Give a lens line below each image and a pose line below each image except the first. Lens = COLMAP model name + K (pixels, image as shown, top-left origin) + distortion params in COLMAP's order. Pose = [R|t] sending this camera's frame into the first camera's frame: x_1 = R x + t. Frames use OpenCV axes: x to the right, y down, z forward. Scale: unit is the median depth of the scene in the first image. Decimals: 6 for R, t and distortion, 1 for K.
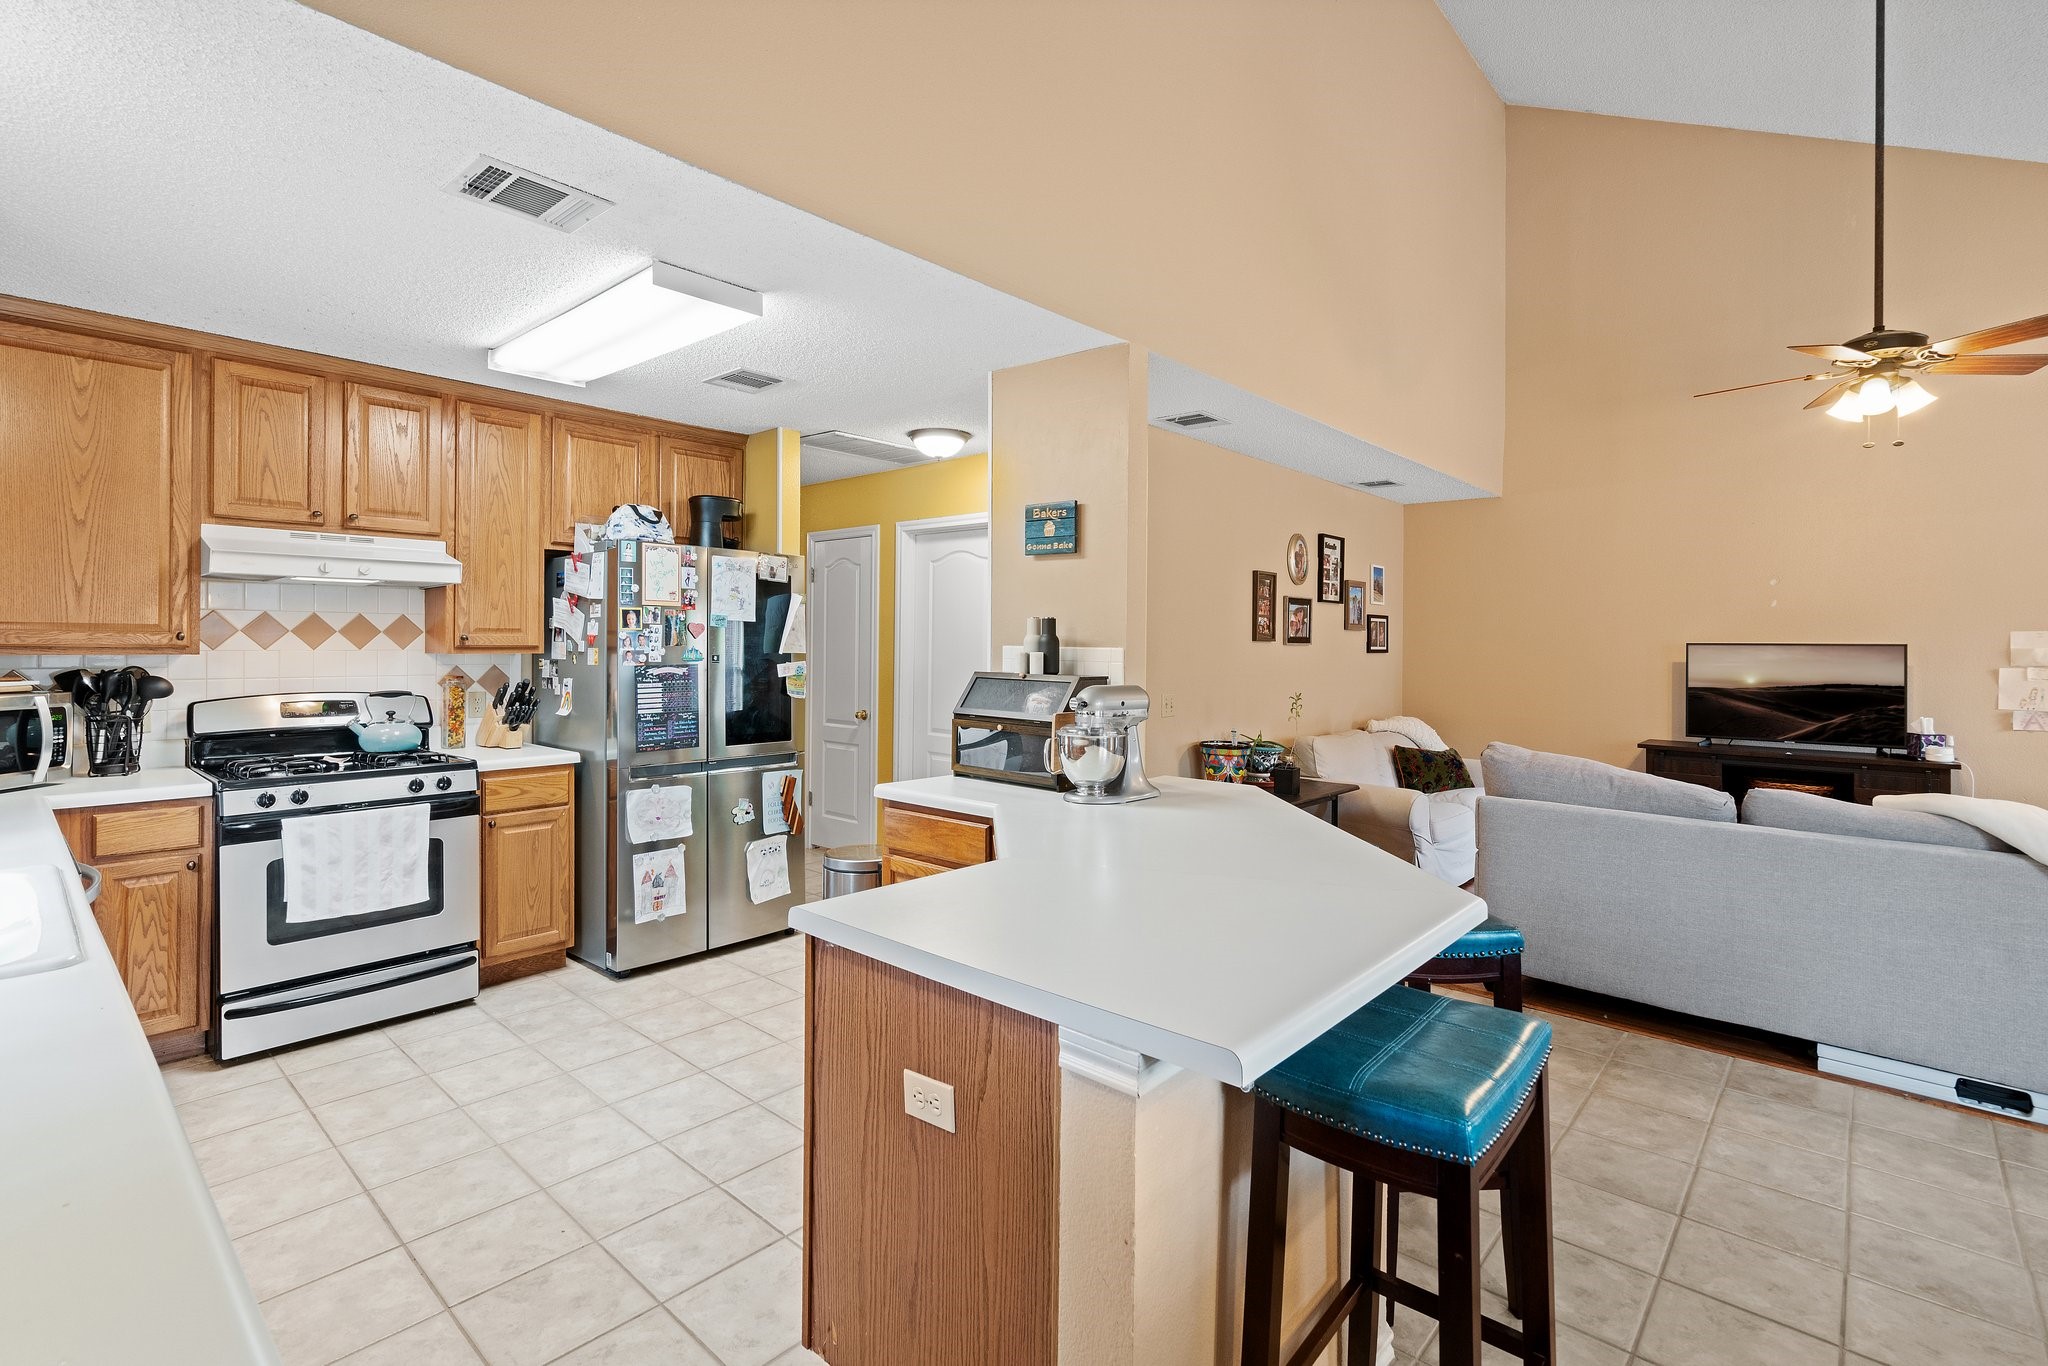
lens RADIAL K [[939.0, 0, 1016.3], [0, 939.0, 638.9], [0, 0, 1]] dist [0.001176, 0.000213]
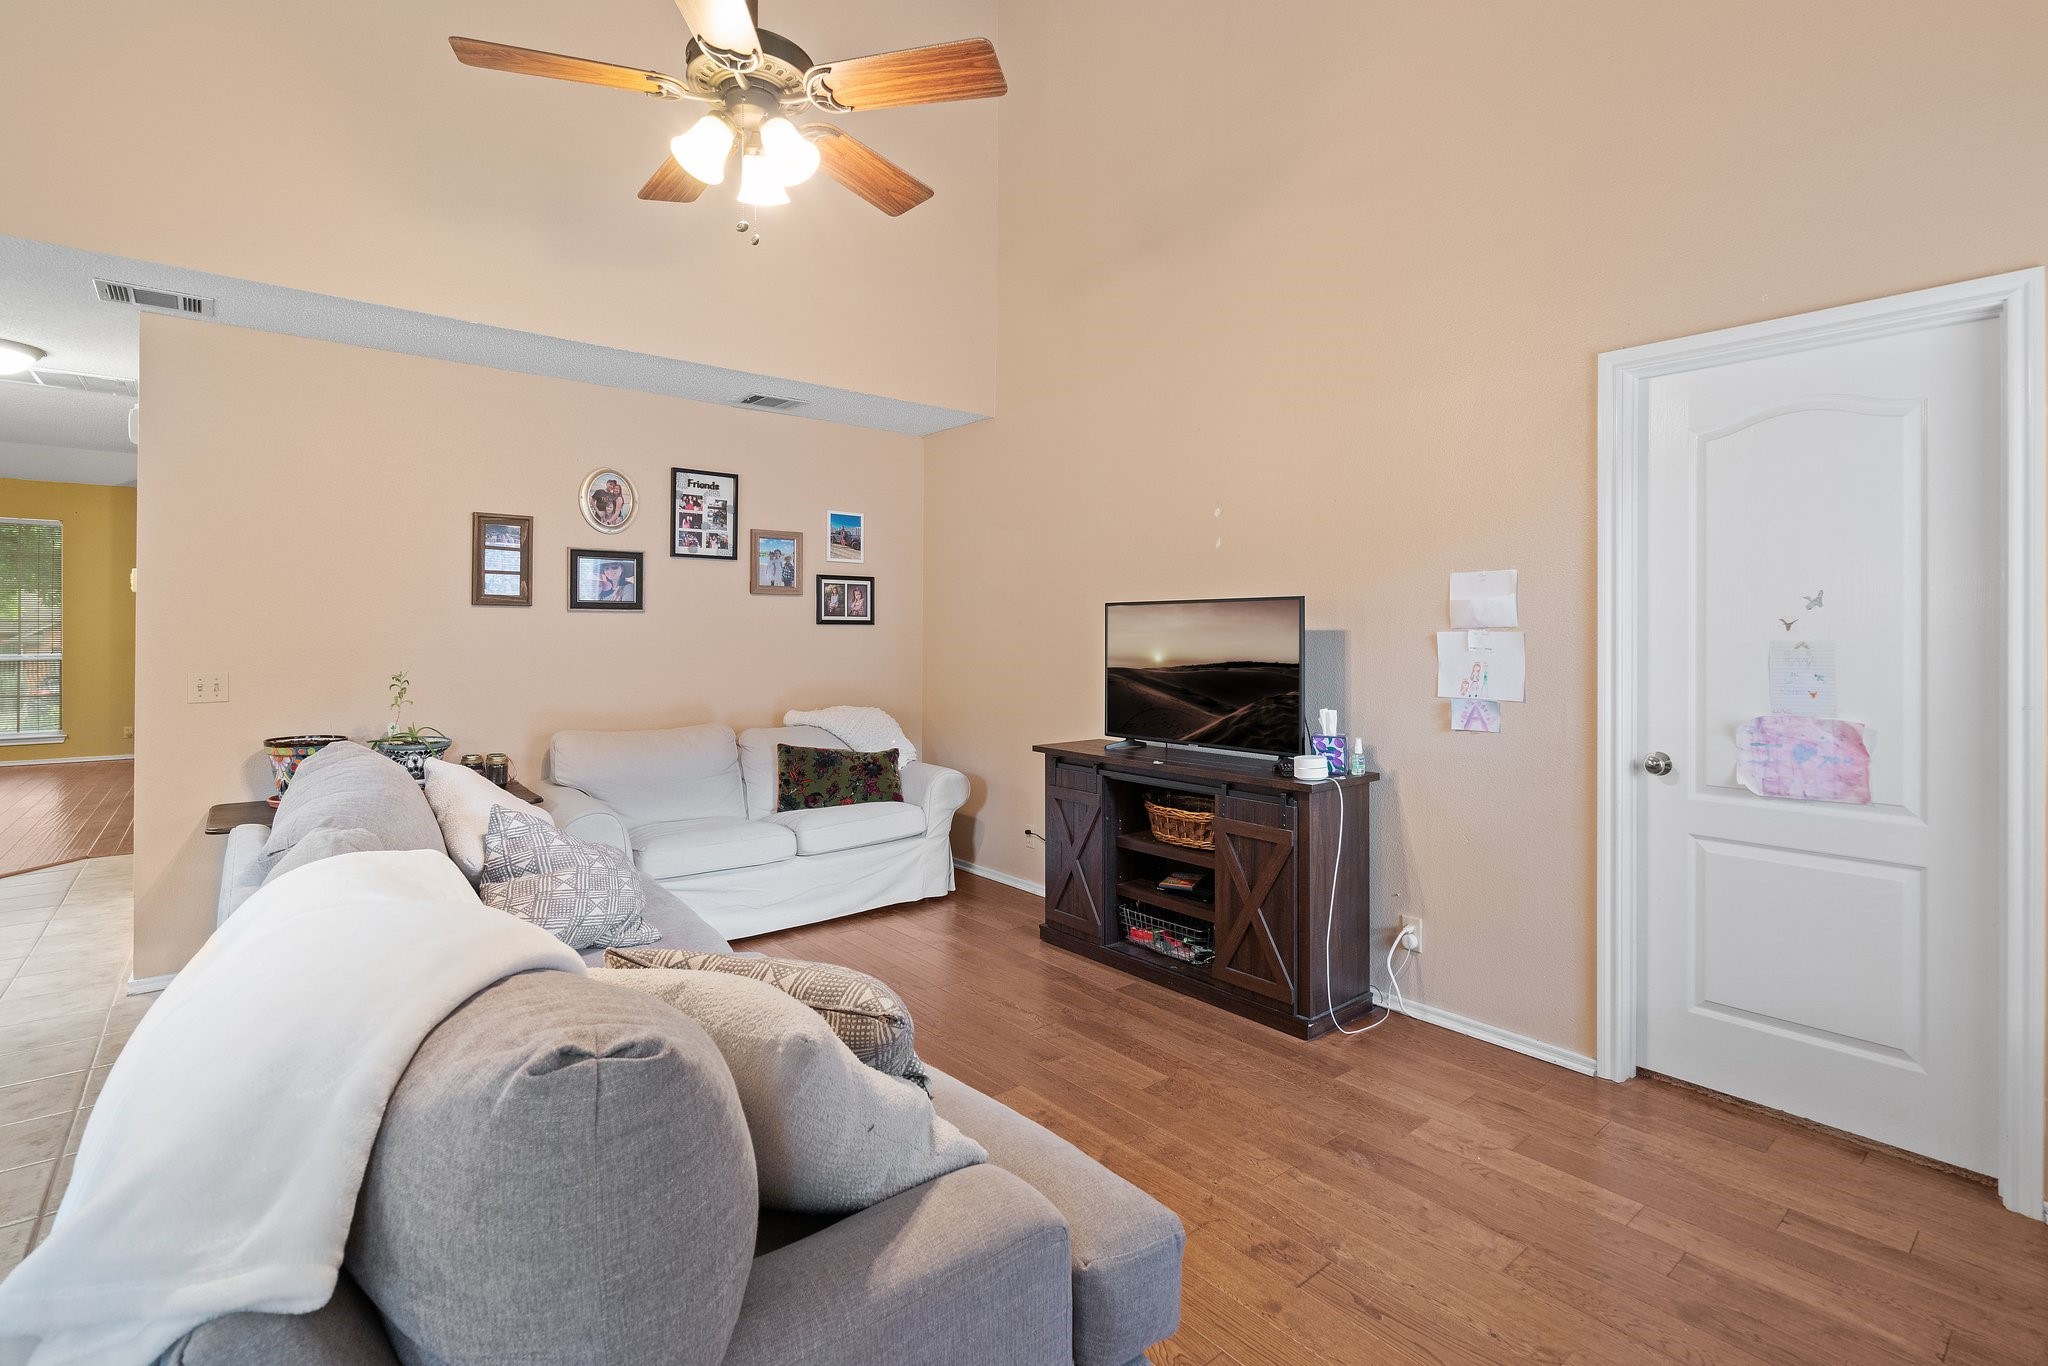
lens RADIAL K [[939.0, 0, 1039.6], [0, 939.0, 631.2], [0, 0, 1]] dist [0.001176, 0.000213]
pose [[0.992008, -0.004954, -0.126081, 0.787981], [0.004427, 0.999980, -0.004458, 0.029611], [0.126101, 0.003864, 0.992010, 0.308627]]
